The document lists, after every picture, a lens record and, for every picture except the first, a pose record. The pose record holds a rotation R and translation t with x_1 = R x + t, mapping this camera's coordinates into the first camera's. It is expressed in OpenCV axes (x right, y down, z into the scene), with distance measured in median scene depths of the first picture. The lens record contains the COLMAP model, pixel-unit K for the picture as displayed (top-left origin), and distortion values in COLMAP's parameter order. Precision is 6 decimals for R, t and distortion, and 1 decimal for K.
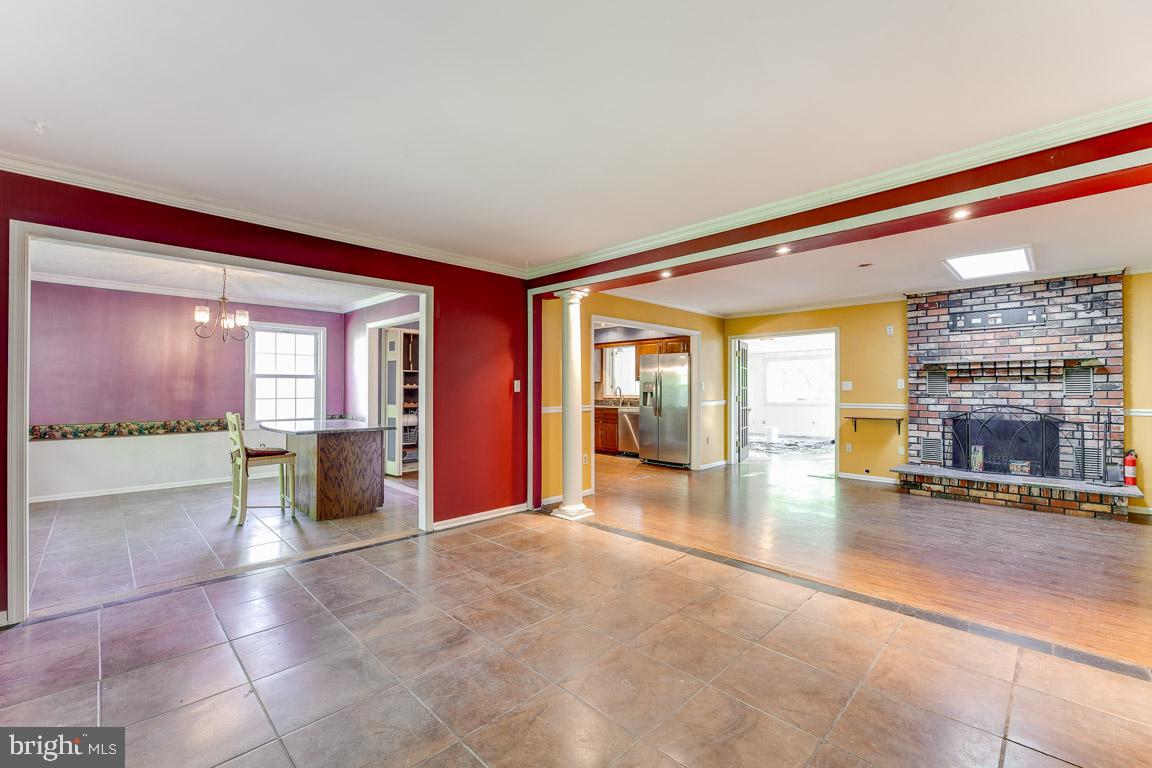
lens RADIAL K [[475.5, 0, 592.1], [0, 475.5, 388.1], [0, 0, 1]] dist [0.010036, -0.002456]
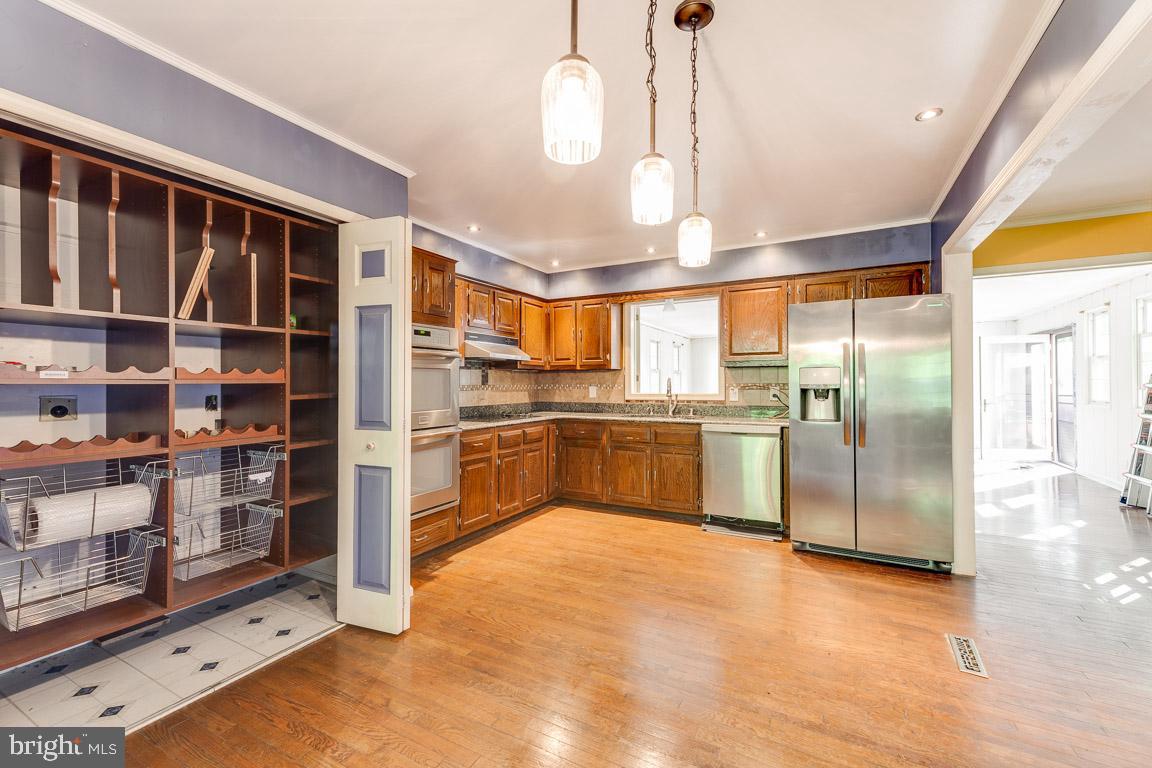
lens RADIAL K [[475.5, 0, 573.1], [0, 475.5, 377.5], [0, 0, 1]] dist [0.010036, -0.002456]
pose [[0.964457, -0.004332, 0.264204, -0.283254], [0.007304, 0.999921, -0.010268, 0.001455], [-0.264139, 0.011832, 0.964412, 0.865205]]
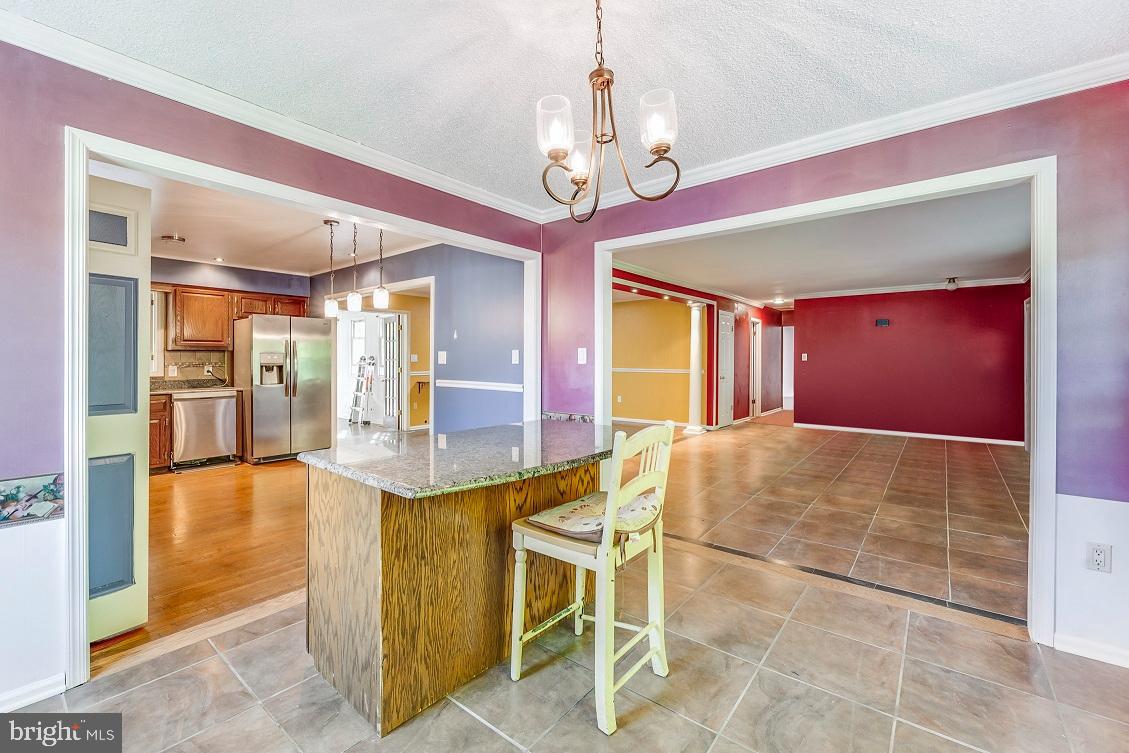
lens RADIAL K [[466.0, 0, 550.2], [0, 466.0, 359.6], [0, 0, 1]] dist [0.010036, -0.002456]
pose [[-0.071361, 0.000106, 0.997451, -0.856077], [0.002817, 0.999996, 0.000095, 0.000366], [-0.997447, 0.002816, -0.071361, 0.834955]]
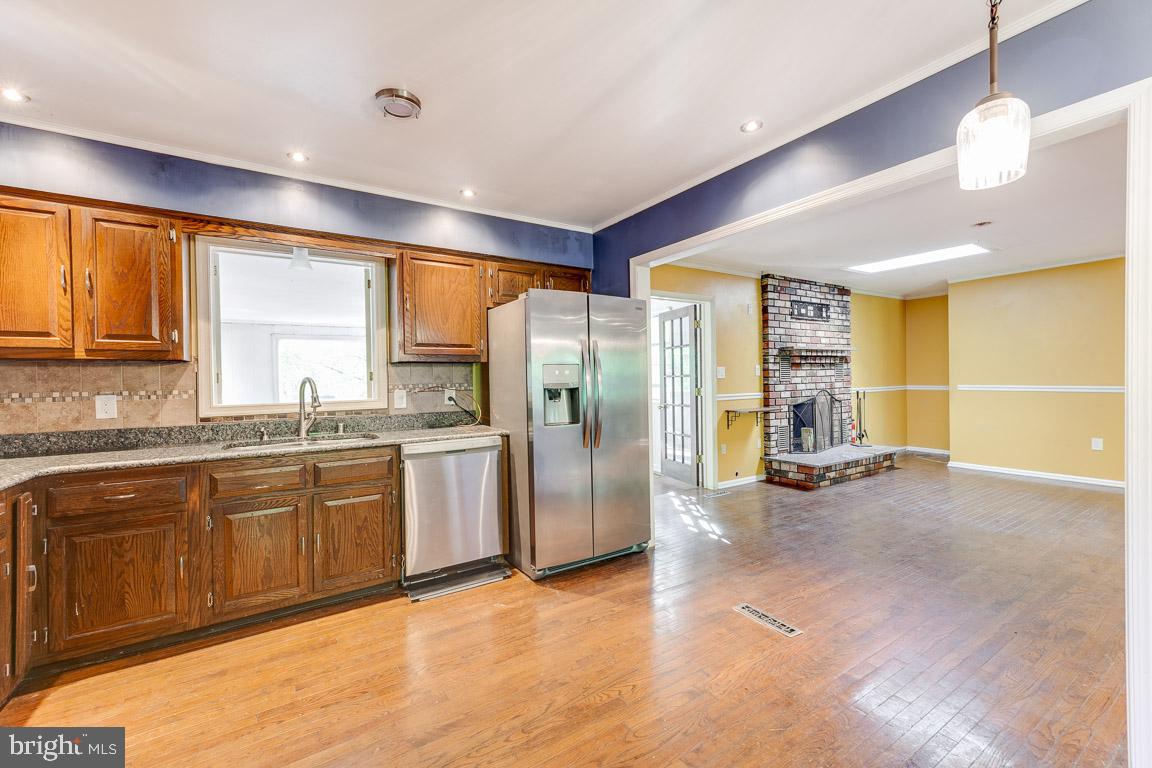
lens RADIAL K [[475.5, 0, 581.5], [0, 475.5, 380.4], [0, 0, 1]] dist [0.010036, -0.002456]
pose [[0.228468, -0.010611, 0.973494, -0.335248], [0.015009, 0.999860, 0.007375, -0.000889], [-0.973436, 0.012927, 0.228595, 1.205321]]
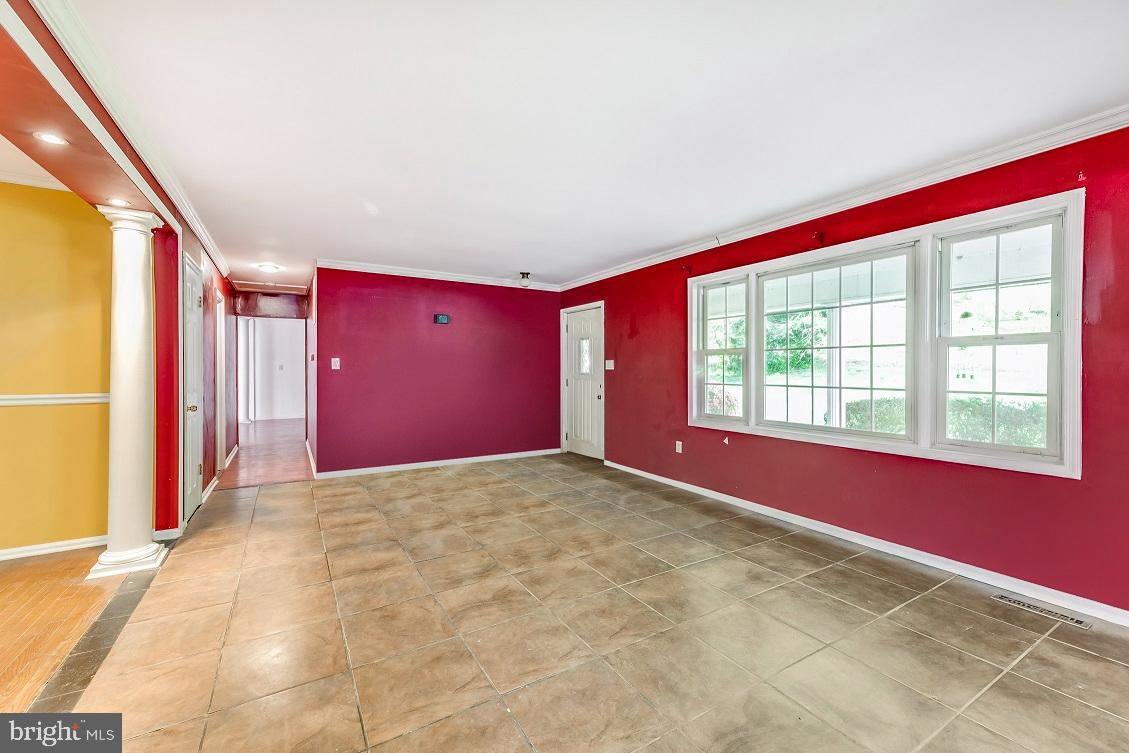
lens RADIAL K [[466.0, 0, 573.3], [0, 466.0, 365.4], [0, 0, 1]] dist [0.010036, -0.002456]
pose [[-0.967137, 0.001338, 0.254253, -0.094036], [-0.001355, 0.999945, -0.010415, 0.006617], [-0.254253, -0.010418, -0.967082, 0.670043]]
